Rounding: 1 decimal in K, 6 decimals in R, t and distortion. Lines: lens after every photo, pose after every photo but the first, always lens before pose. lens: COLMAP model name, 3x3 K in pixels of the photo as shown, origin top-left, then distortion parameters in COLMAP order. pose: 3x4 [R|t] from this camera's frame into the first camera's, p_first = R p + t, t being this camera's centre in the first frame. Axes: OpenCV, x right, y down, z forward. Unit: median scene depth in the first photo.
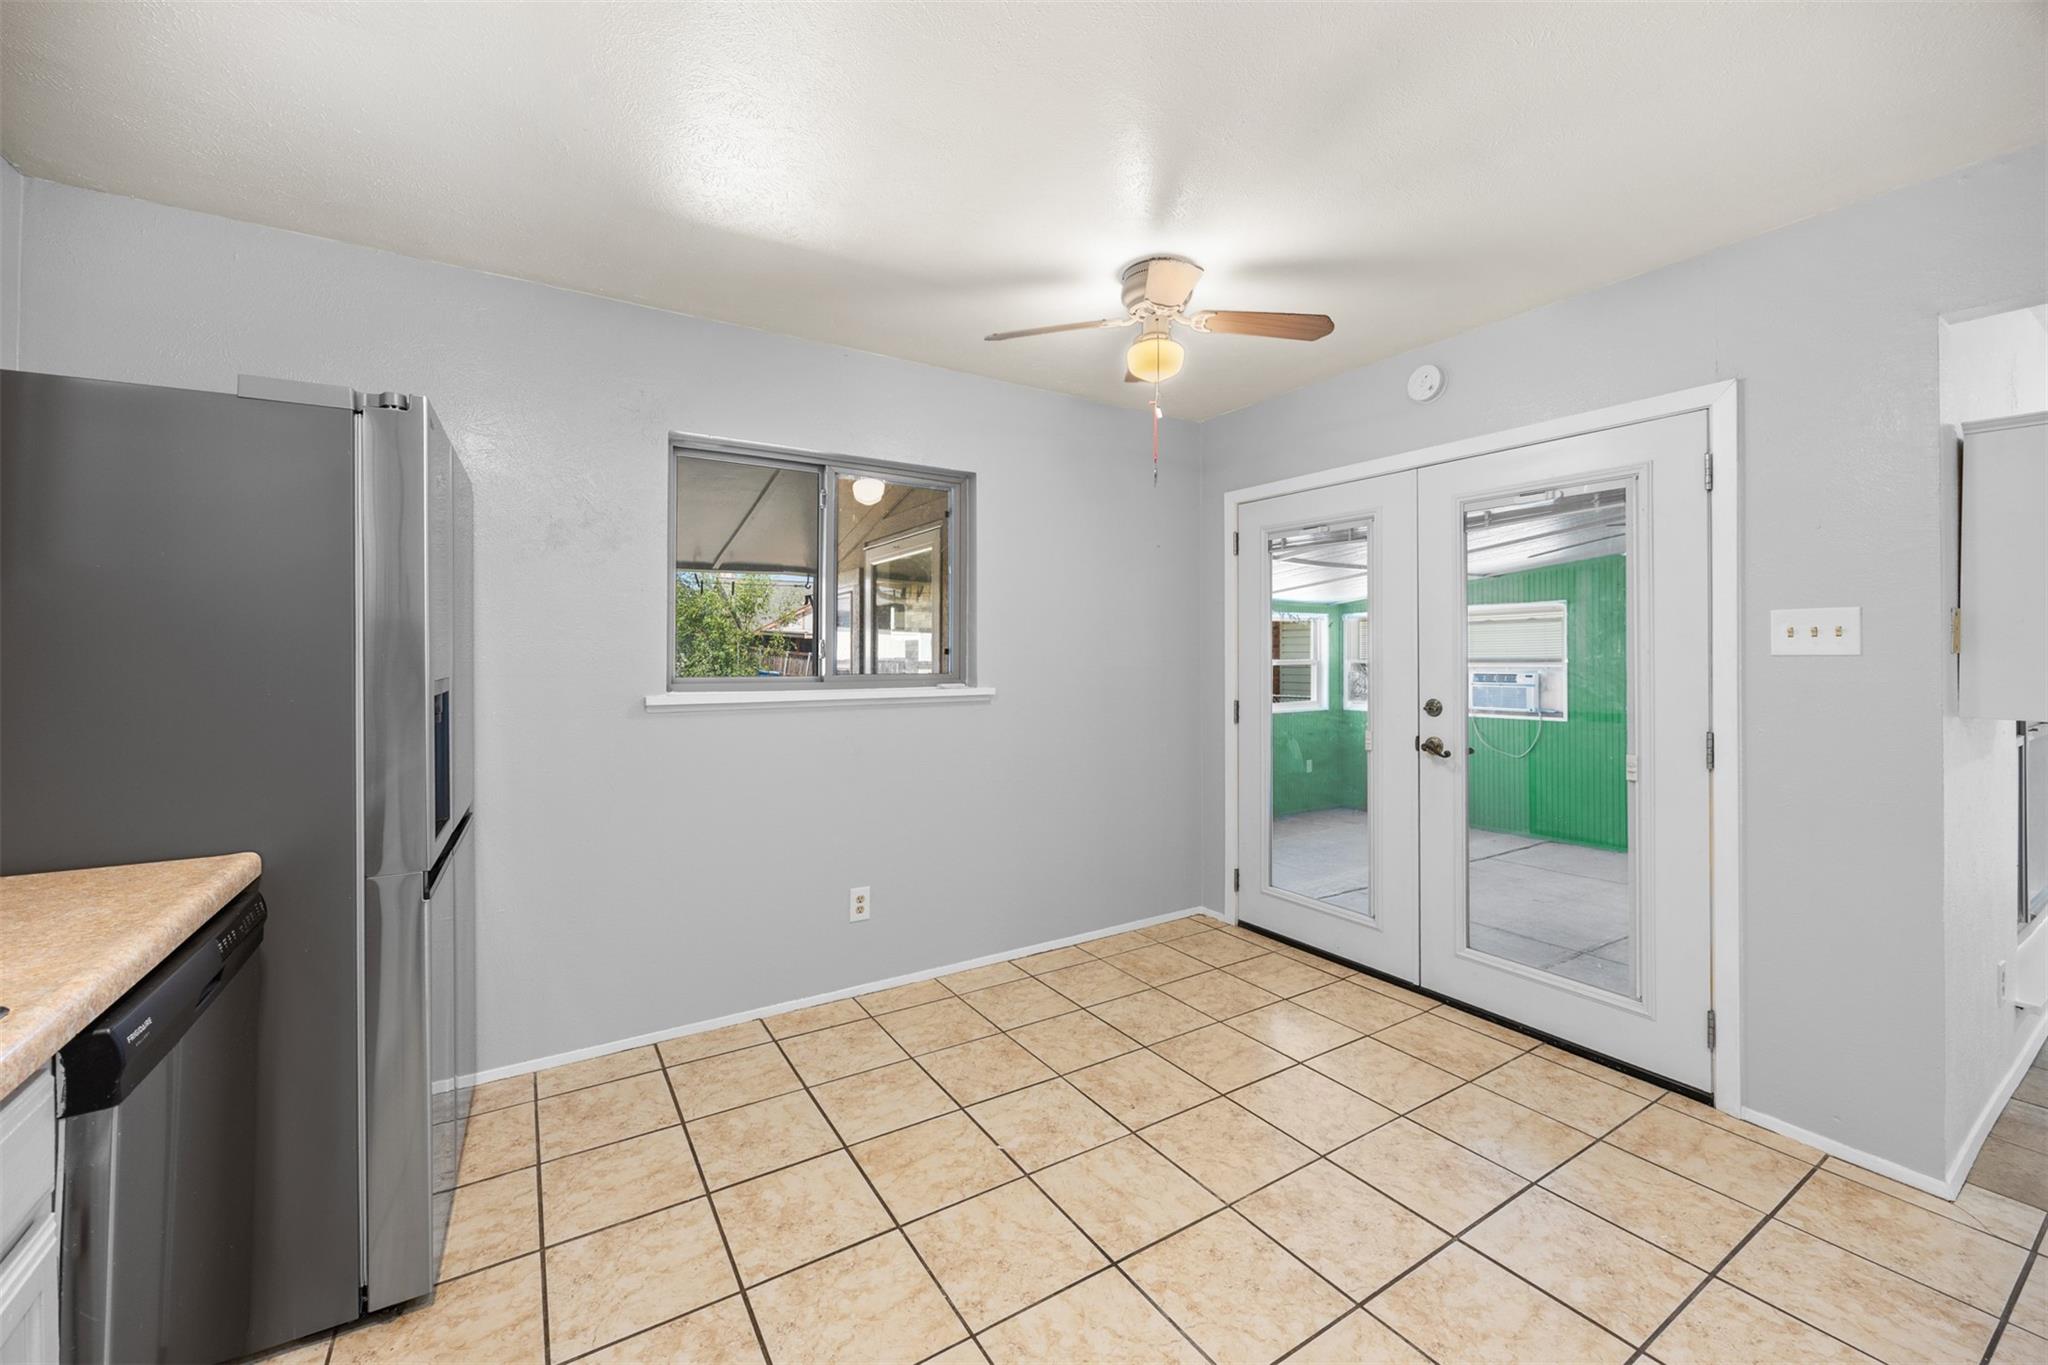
lens RADIAL K [[787.0, 0, 1027.8], [0, 787.0, 644.1], [0, 0, 1]] dist [-0.007776, 0.000173]
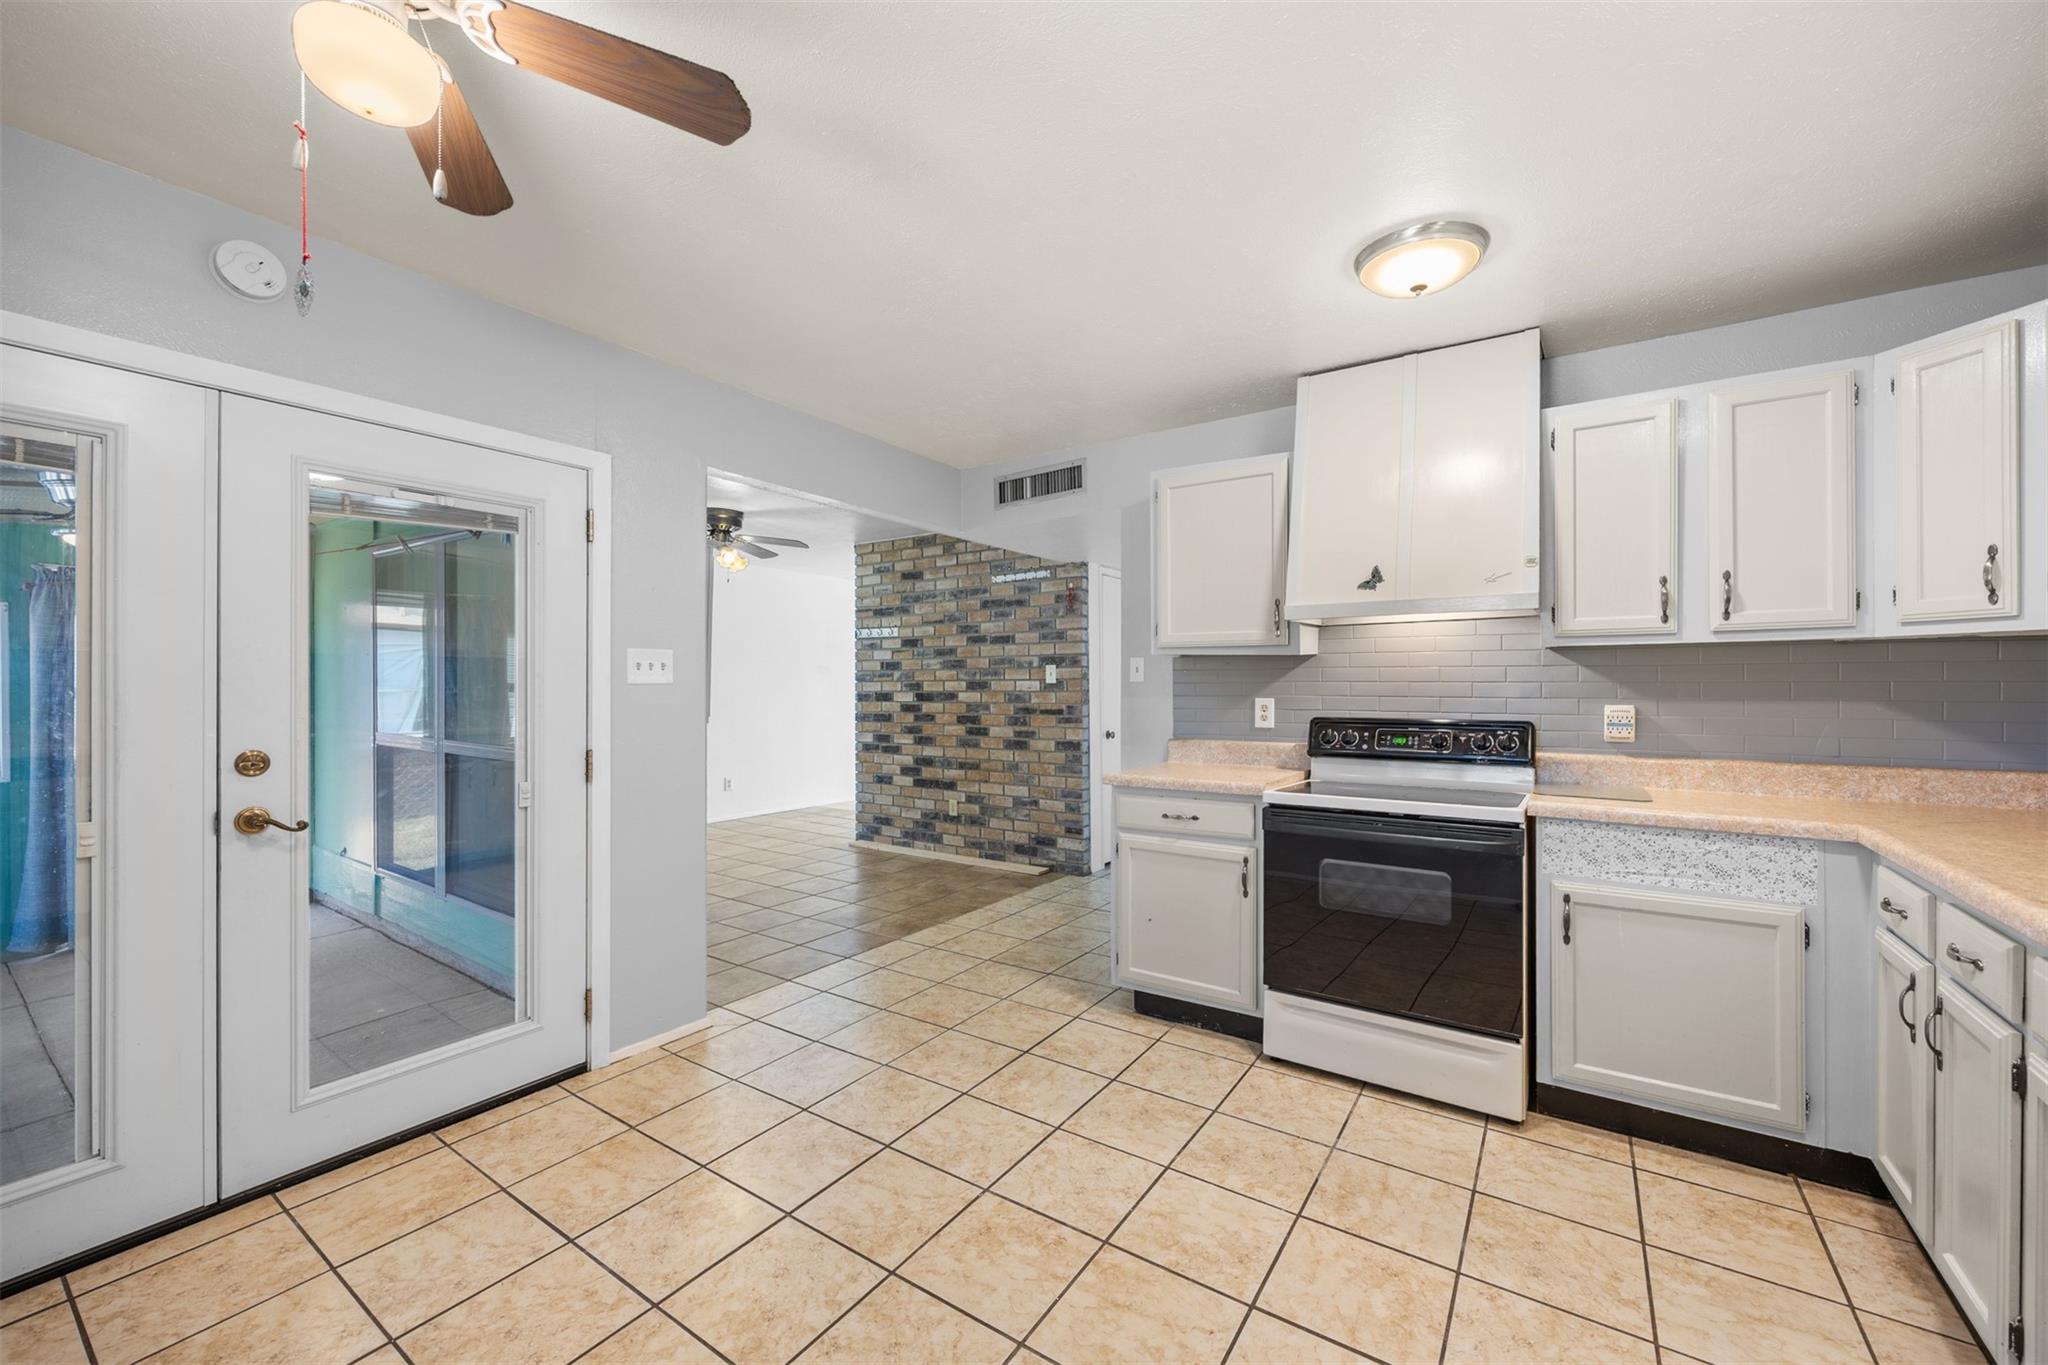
lens RADIAL K [[787.0, 0, 1021.1], [0, 787.0, 689.7], [0, 0, 1]] dist [-0.007776, 0.000173]
pose [[-0.380647, -0.005362, 0.924705, -0.442820], [-0.009134, 0.999956, 0.002038, 0.014875], [-0.924675, -0.007670, -0.380679, 0.844551]]
